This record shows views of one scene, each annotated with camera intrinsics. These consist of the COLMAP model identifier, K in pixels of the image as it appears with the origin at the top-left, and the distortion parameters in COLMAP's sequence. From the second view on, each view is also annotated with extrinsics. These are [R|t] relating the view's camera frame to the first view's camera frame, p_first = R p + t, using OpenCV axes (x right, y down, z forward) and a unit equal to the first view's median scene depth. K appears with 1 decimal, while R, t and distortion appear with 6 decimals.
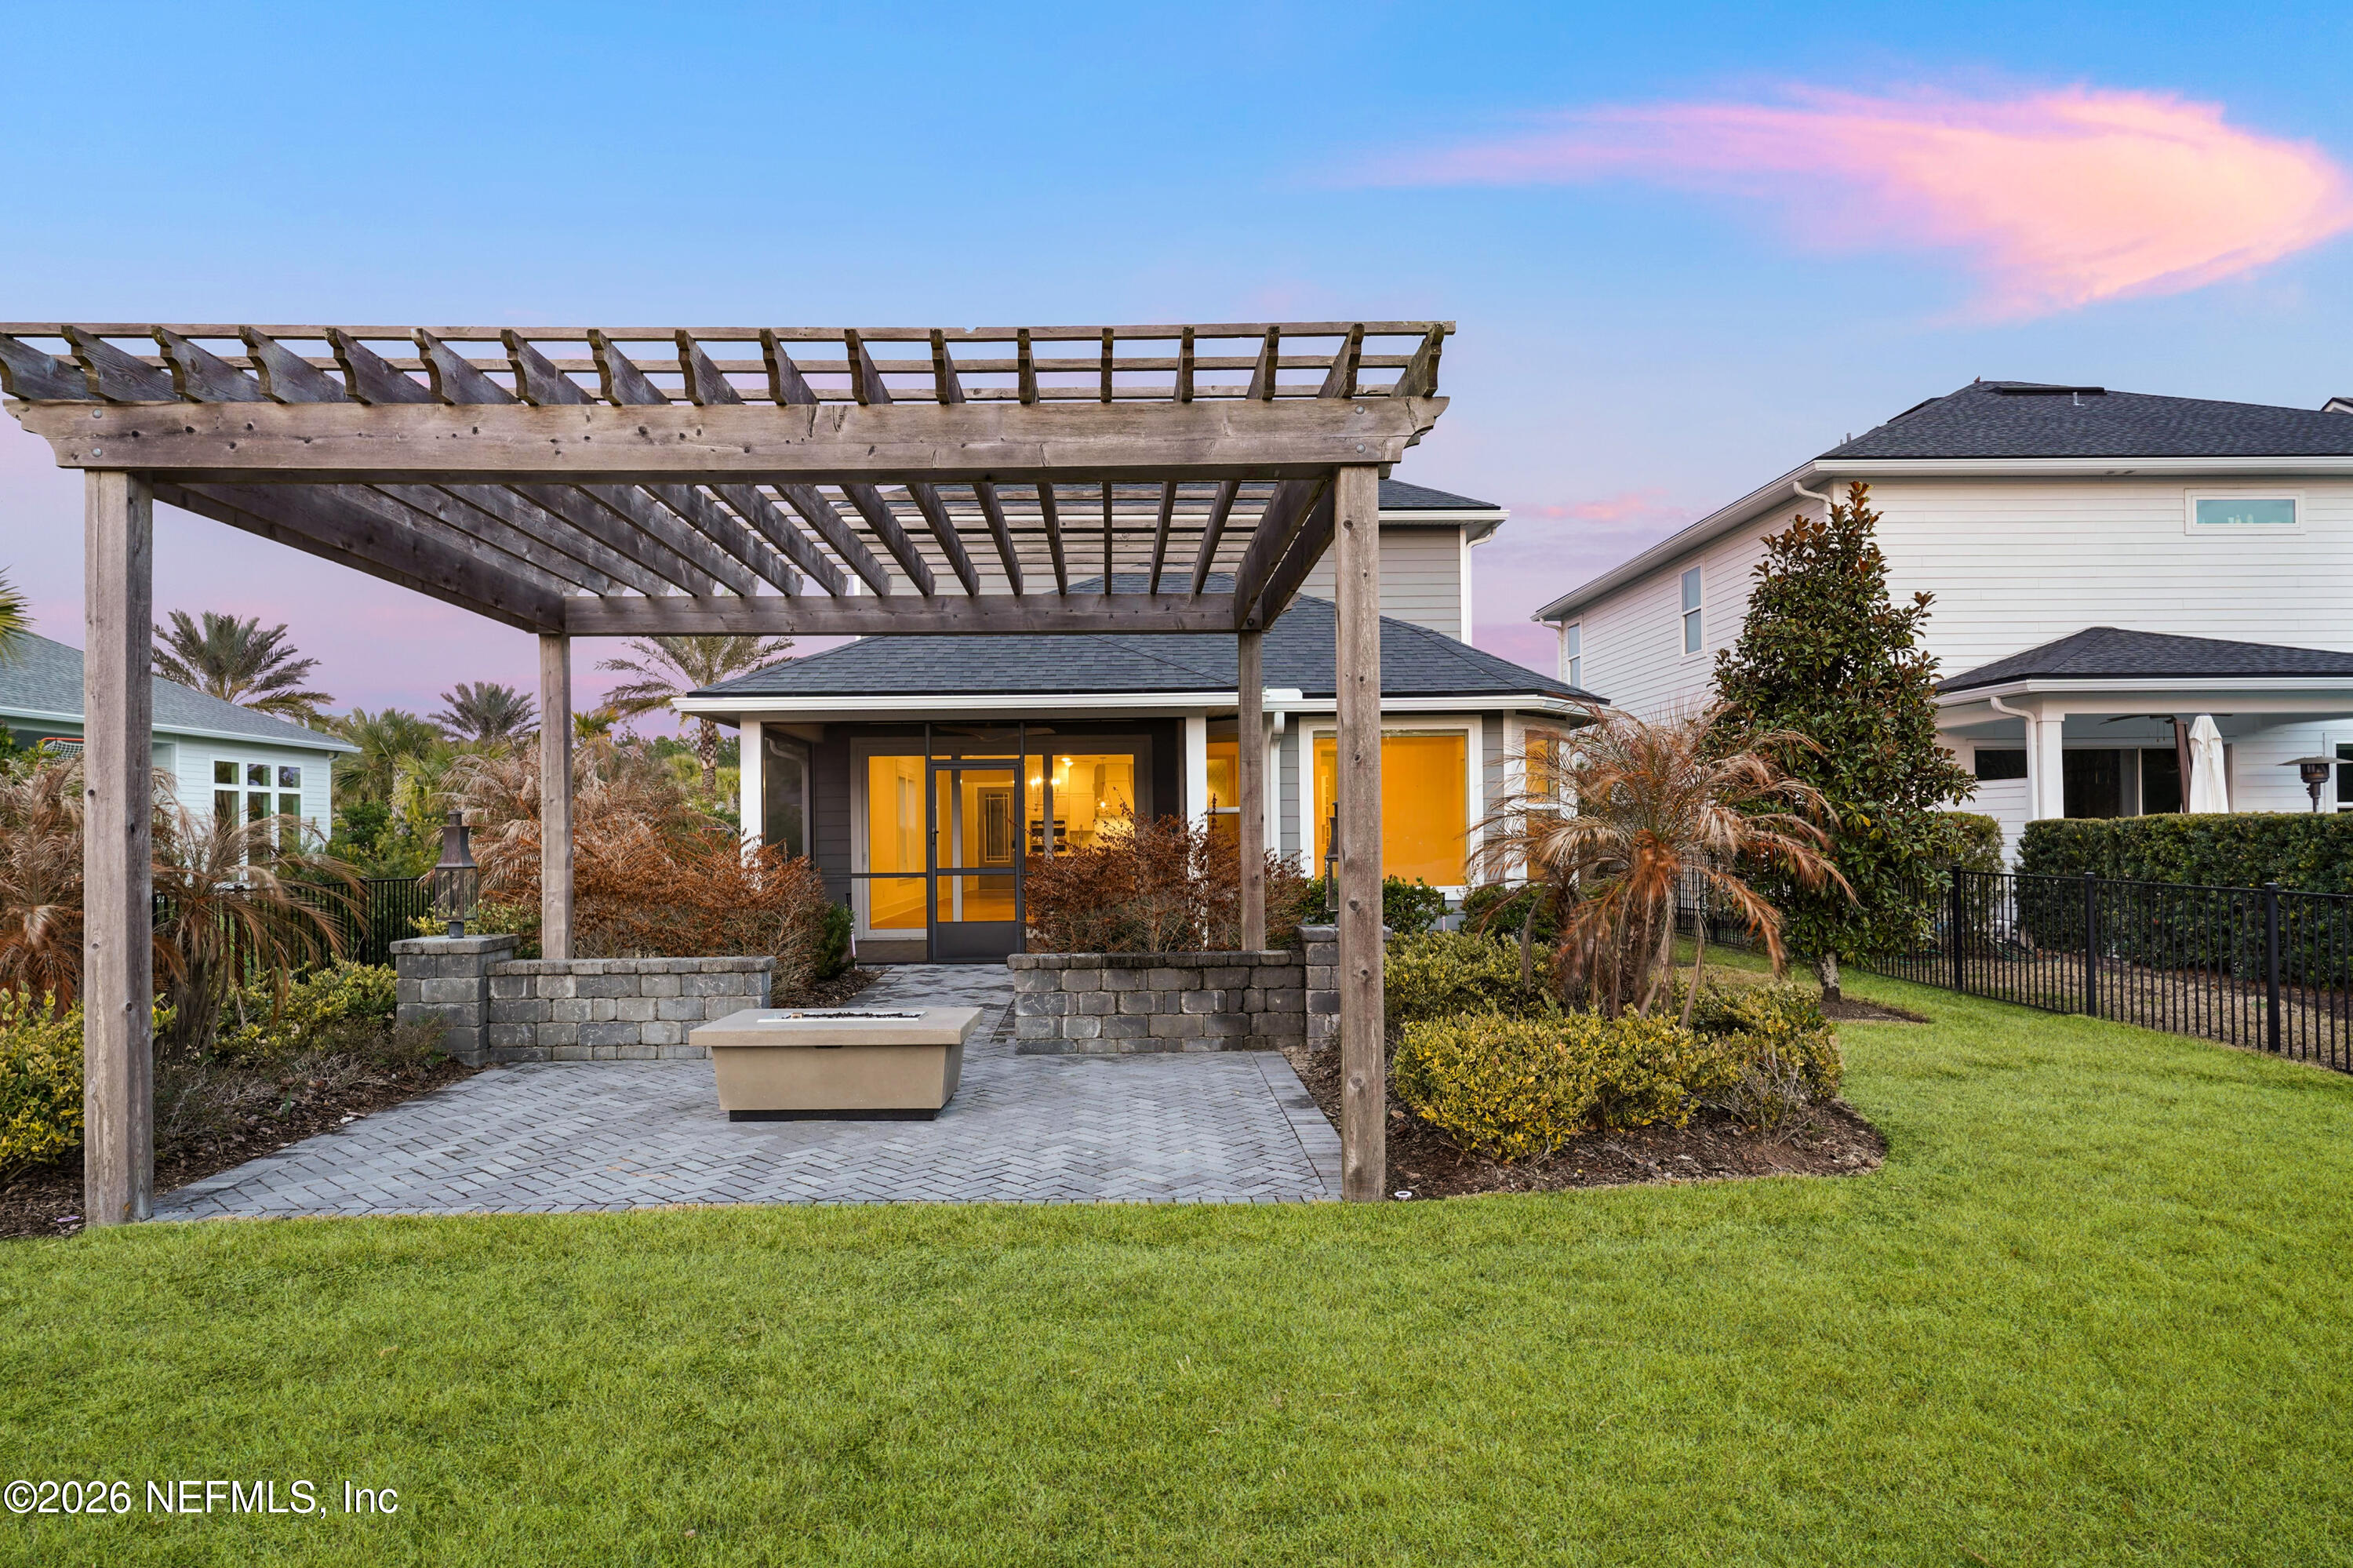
lens RADIAL K [[1348.3, 0, 1120.7], [0, 1348.3, 812.3], [0, 0, 1]] dist [-0.002303, -0.001262]
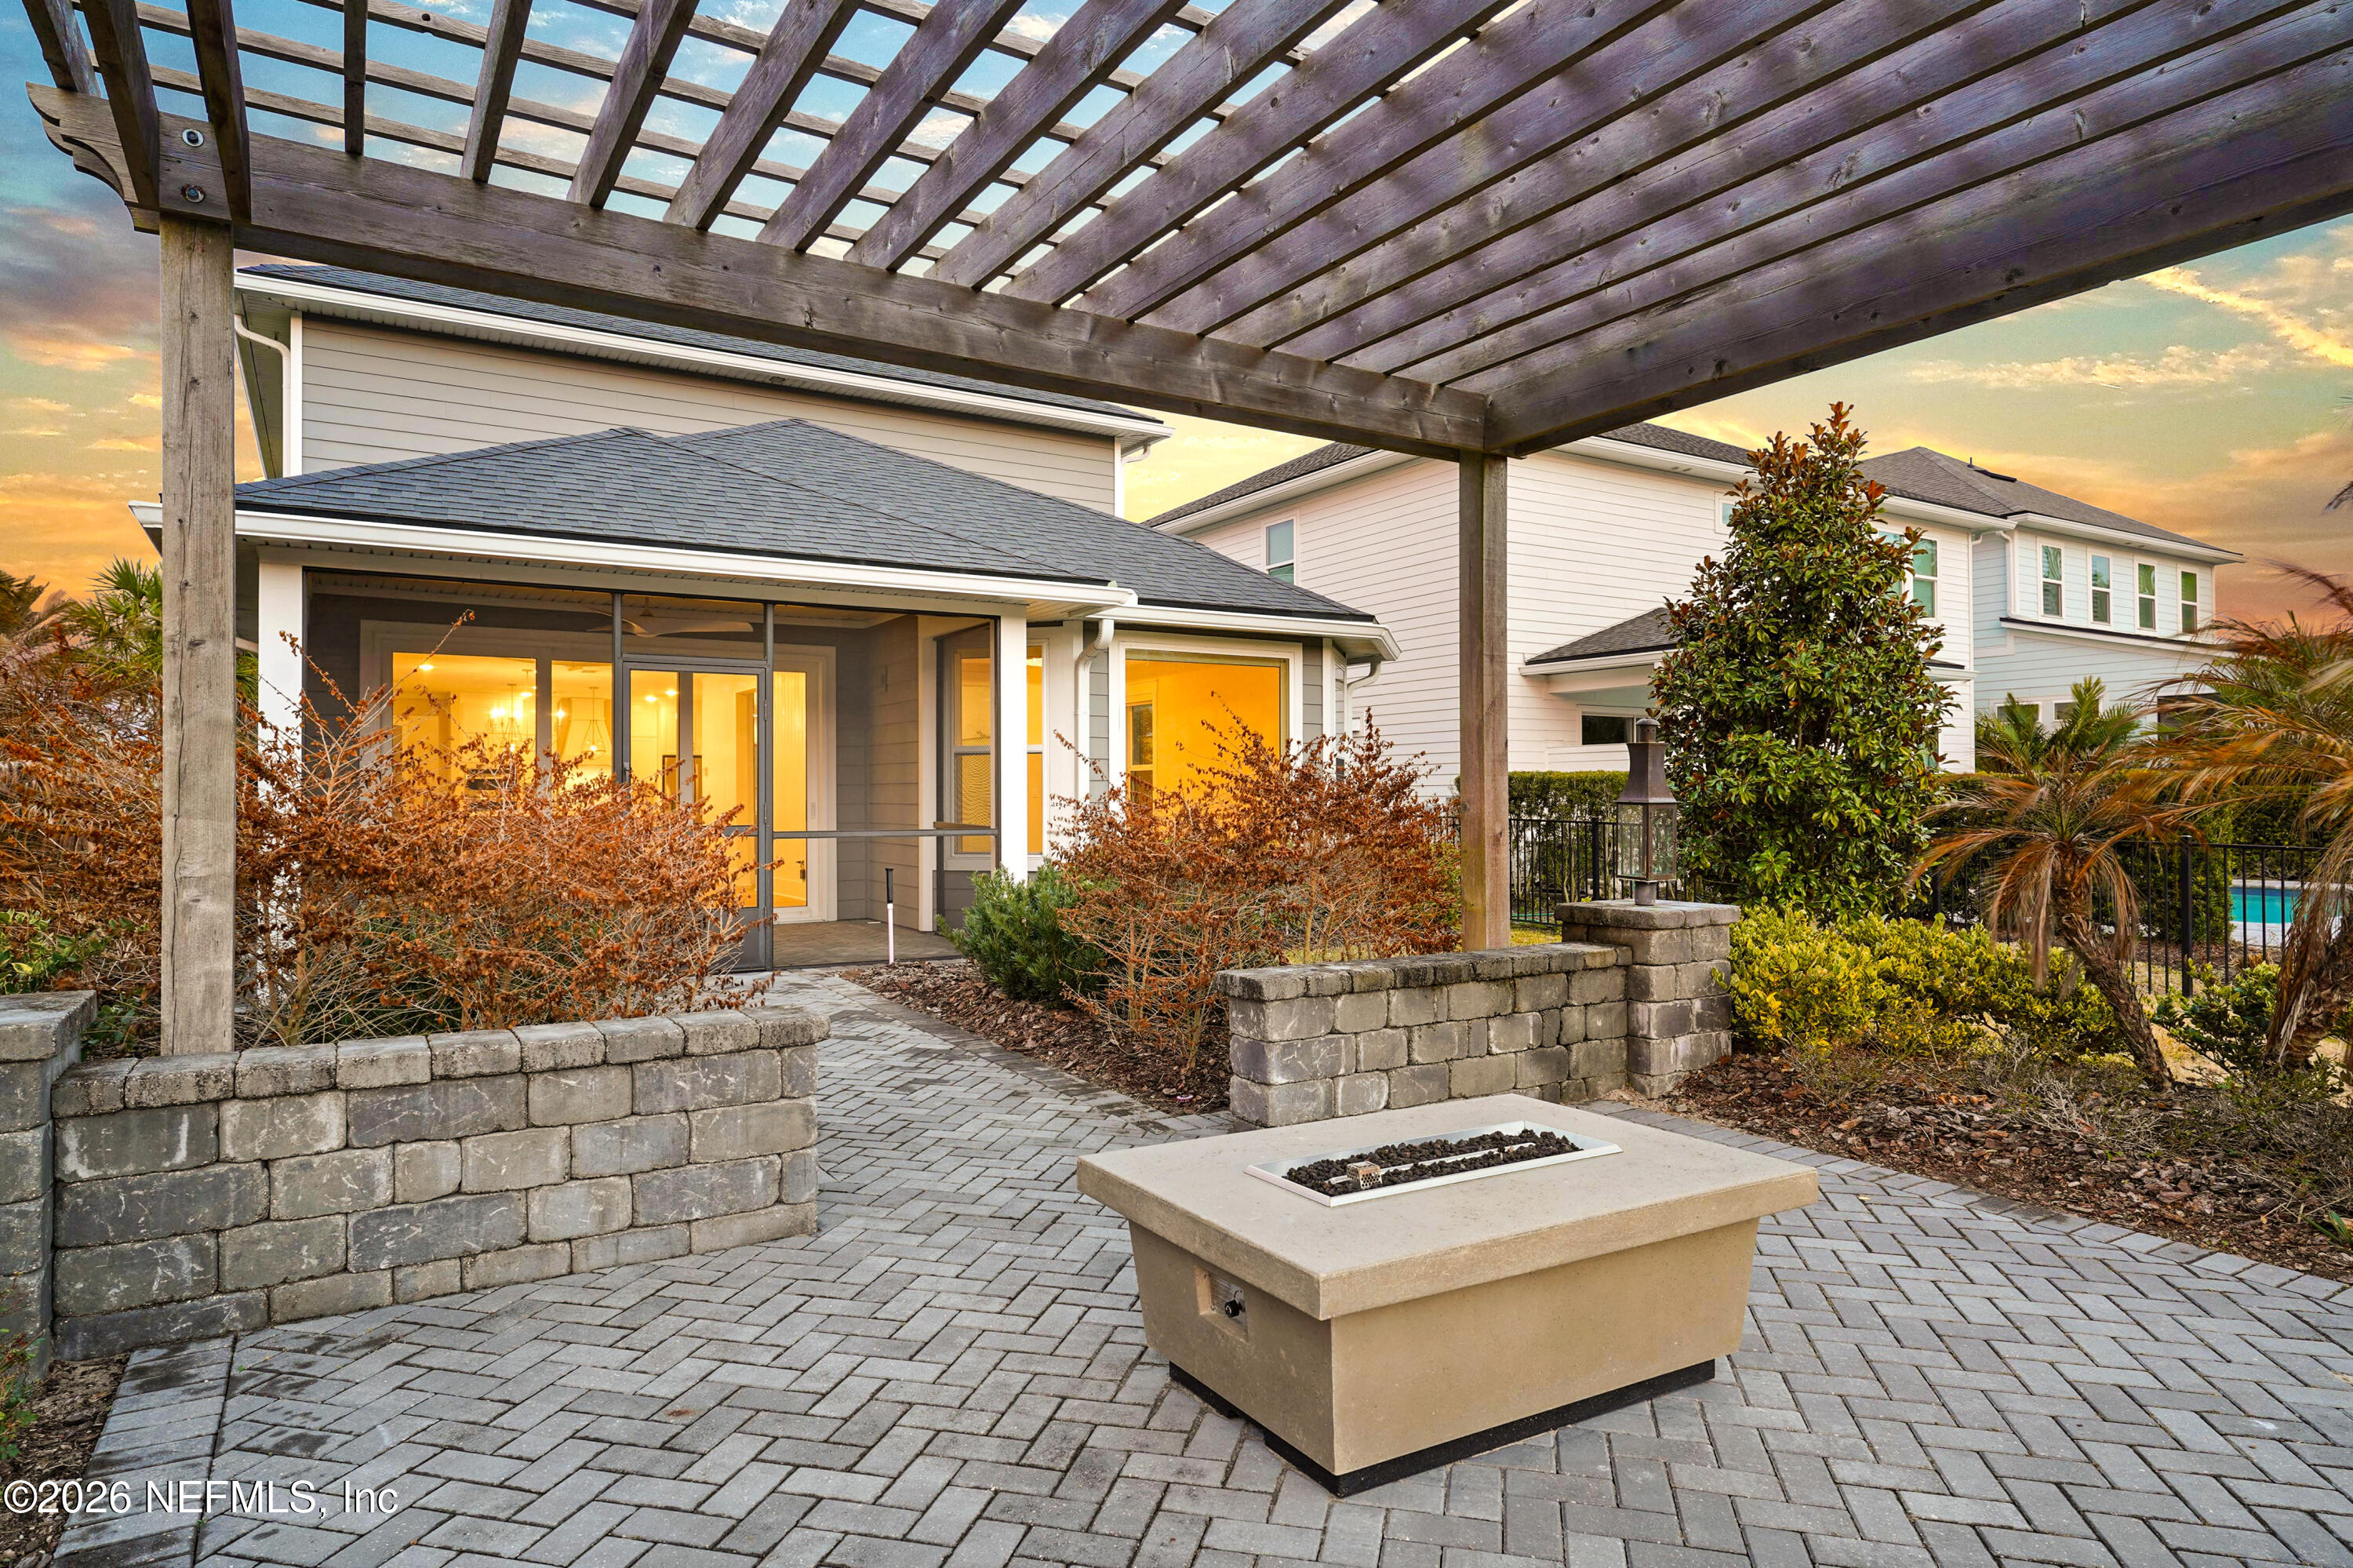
lens RADIAL K [[1348.3, 0, 1120.7], [0, 1348.3, 812.3], [0, 0, 1]] dist [-0.002303, -0.001262]
pose [[0.856298, 0.006638, 0.516439, -0.413998], [-0.016955, 0.999740, 0.015263, 0.032403], [-0.516204, -0.021826, 0.856188, 0.561461]]
